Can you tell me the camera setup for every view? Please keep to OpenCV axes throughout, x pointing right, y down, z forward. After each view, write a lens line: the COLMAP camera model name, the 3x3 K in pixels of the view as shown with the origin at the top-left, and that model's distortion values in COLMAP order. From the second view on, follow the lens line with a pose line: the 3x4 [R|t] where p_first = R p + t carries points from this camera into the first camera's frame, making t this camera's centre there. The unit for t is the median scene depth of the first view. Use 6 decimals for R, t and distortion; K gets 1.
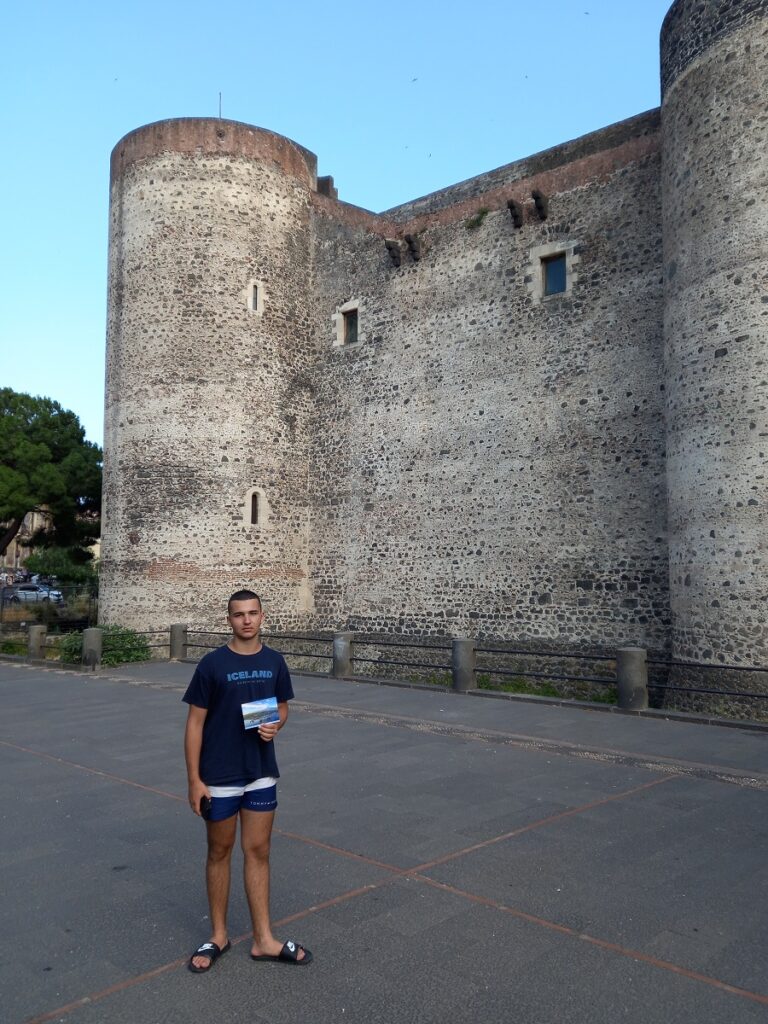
lens RADIAL K [[790.2, 0, 391.9], [0, 790.2, 514.8], [0, 0, 1]] dist [0.114854, -0.112892]
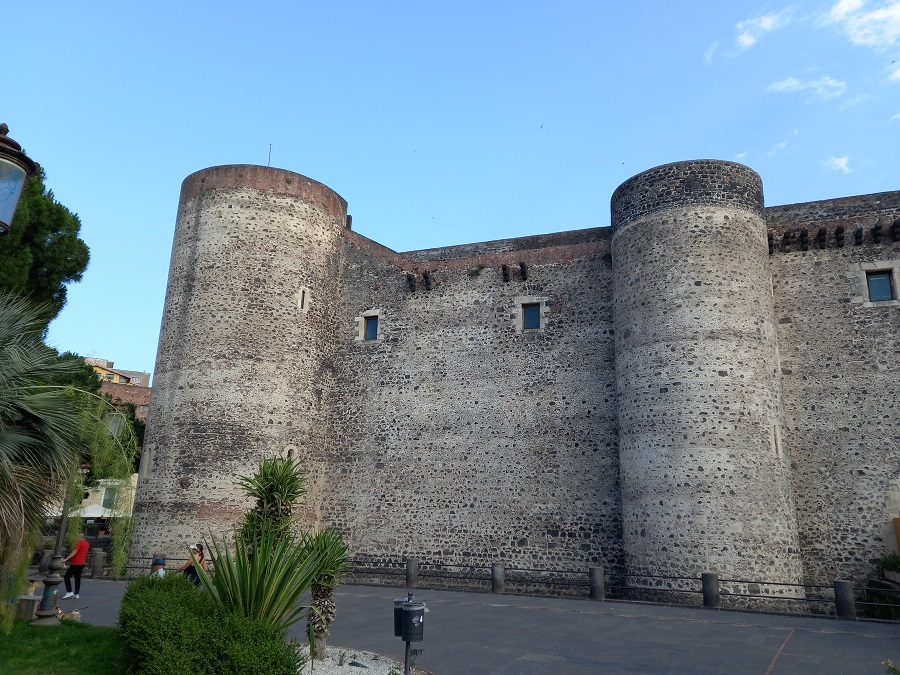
lens RADIAL K [[694.5, 0, 450.6], [0, 694.5, 334.9], [0, 0, 1]] dist [0.114854, -0.112892]
pose [[0.955077, 0.104611, 0.277281, -0.263025], [-0.053076, 0.980878, -0.187244, -0.012052], [-0.291567, 0.164116, 0.942366, -0.156120]]
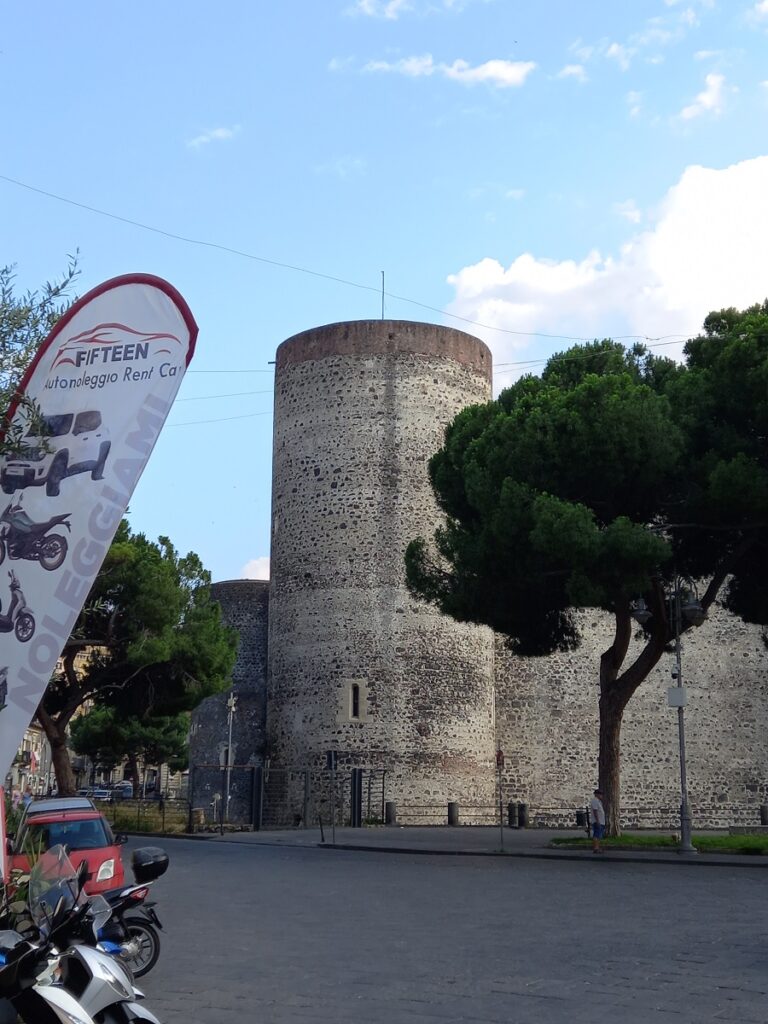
lens RADIAL K [[1340.7, 0, 384.7], [0, 1340.7, 528.5], [0, 0, 1]] dist [0.178315, -0.658692]
pose [[0.646482, 0.163891, 0.745118, -1.666191], [-0.075806, 0.985620, -0.151019, 0.039532], [-0.759154, 0.041147, 0.649609, -0.060669]]
